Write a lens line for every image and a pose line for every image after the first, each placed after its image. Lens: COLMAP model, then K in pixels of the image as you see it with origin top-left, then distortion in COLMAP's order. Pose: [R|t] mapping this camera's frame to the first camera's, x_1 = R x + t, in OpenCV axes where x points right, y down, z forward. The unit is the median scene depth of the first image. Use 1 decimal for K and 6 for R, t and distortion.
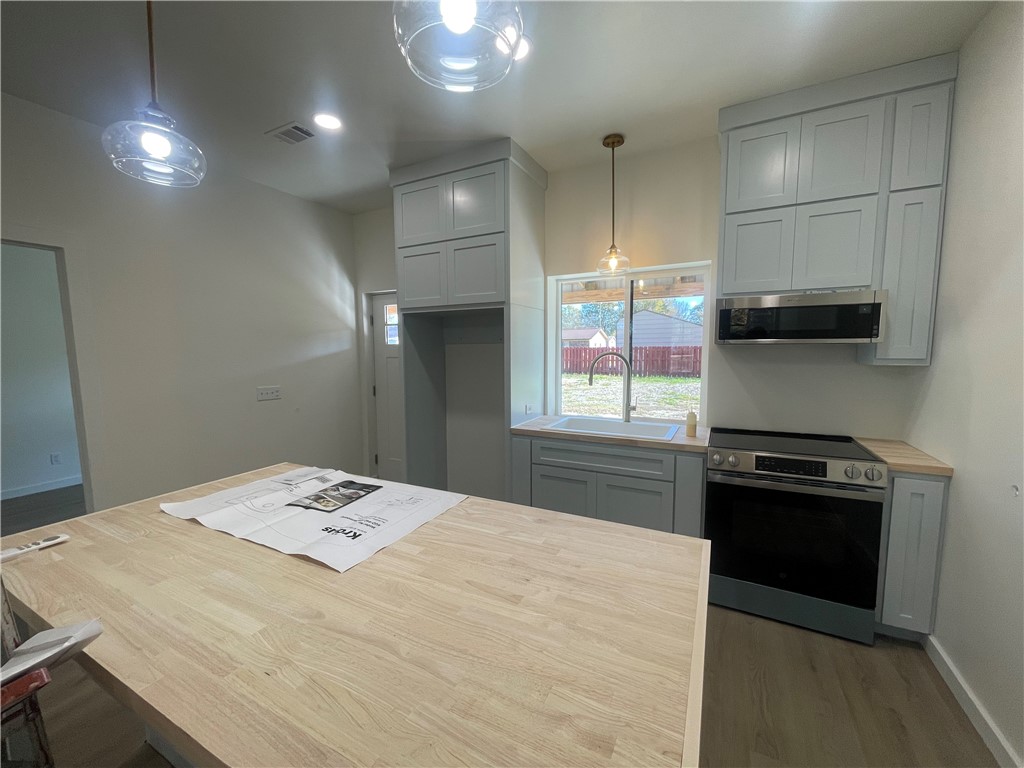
lens RADIAL K [[415.7, 0, 502.8], [0, 415.7, 389.8], [0, 0, 1]] dist [0.000094, -0.001038]
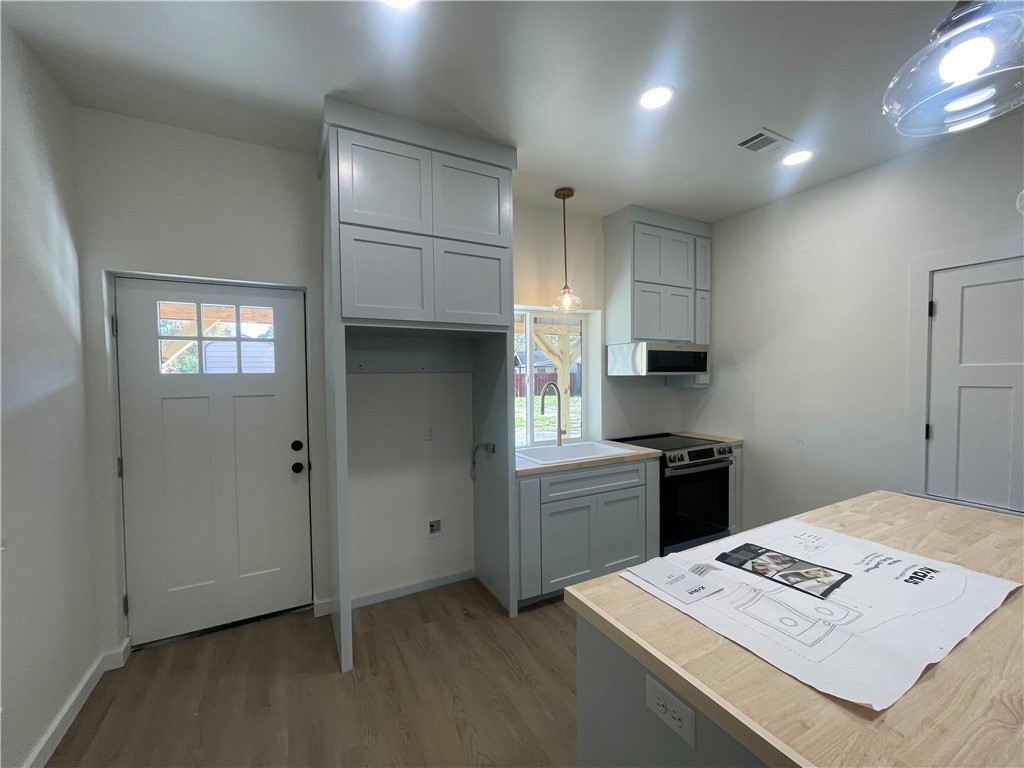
lens RADIAL K [[415.7, 0, 508.6], [0, 415.7, 388.5], [0, 0, 1]] dist [0.000094, -0.001038]
pose [[0.559953, -0.024574, 0.828160, -1.011912], [0.088052, 0.995664, -0.029991, -0.077424], [-0.823832, 0.089715, 0.559689, 0.730507]]
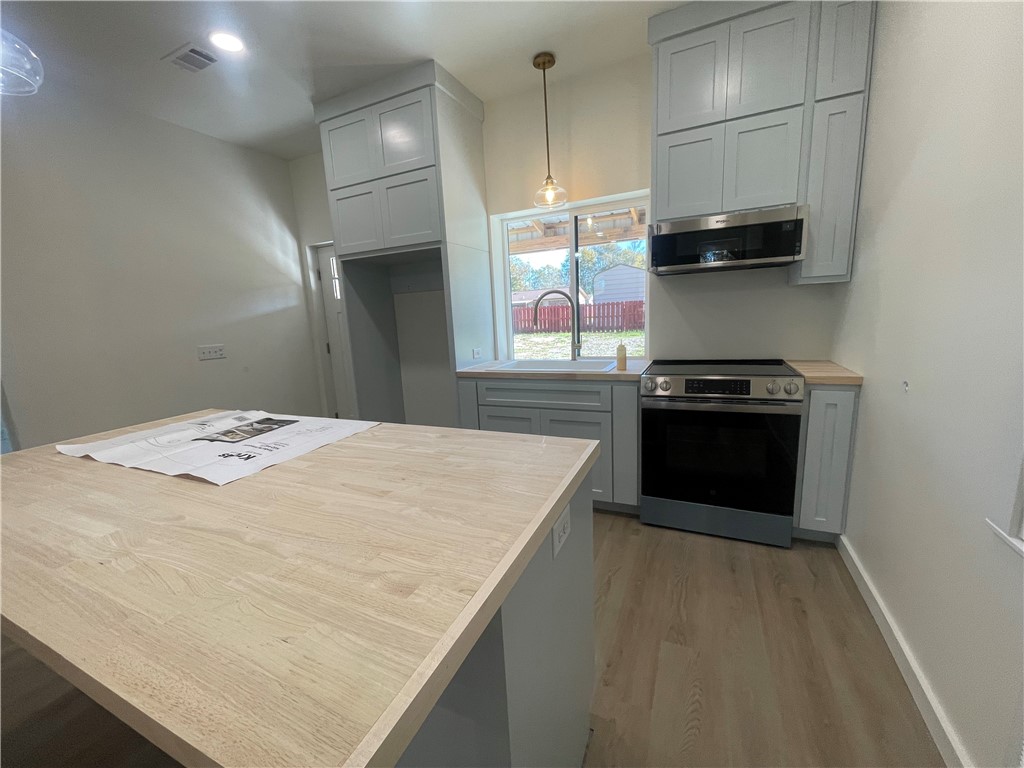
lens RADIAL K [[415.7, 0, 503.5], [0, 415.7, 390.5], [0, 0, 1]] dist [0.000094, -0.001038]
pose [[0.997915, -0.053036, 0.036793, 0.133862], [0.049628, 0.994878, 0.088067, 0.079311], [-0.041275, -0.086057, 0.995435, -0.000298]]
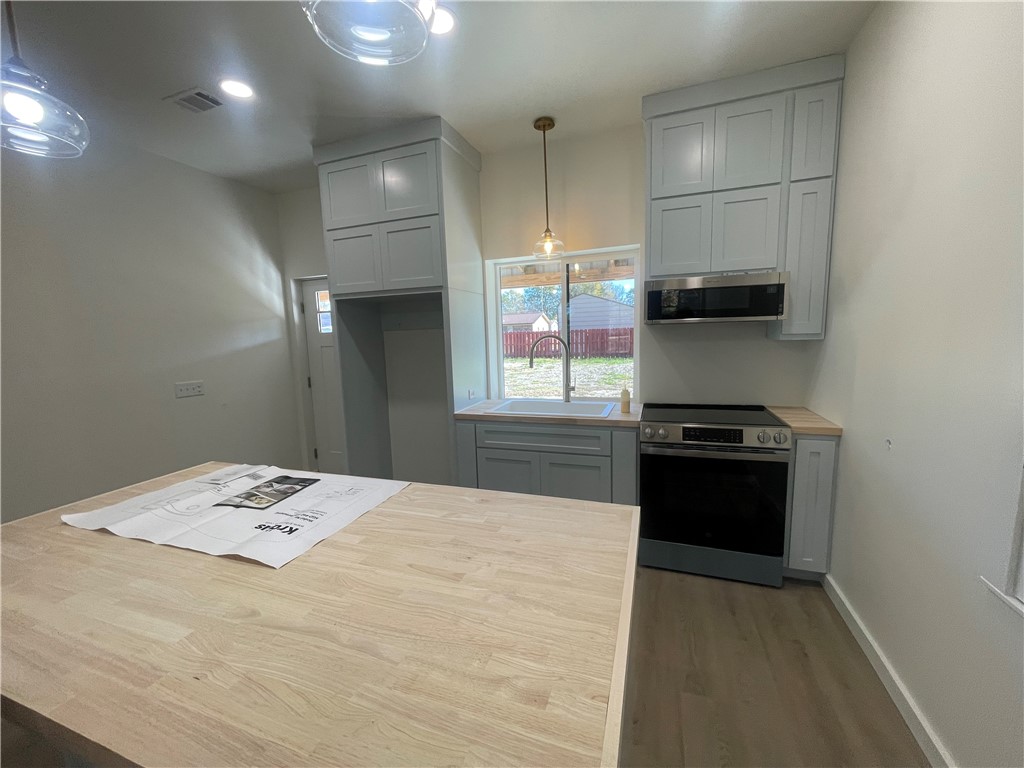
lens RADIAL K [[415.7, 0, 503.8], [0, 415.7, 390.7], [0, 0, 1]] dist [0.000094, -0.001038]
pose [[0.990489, -0.043253, 0.130614, 0.013162], [0.038461, 0.998499, 0.038988, 0.004174], [-0.132104, -0.033594, 0.990666, -0.006887]]
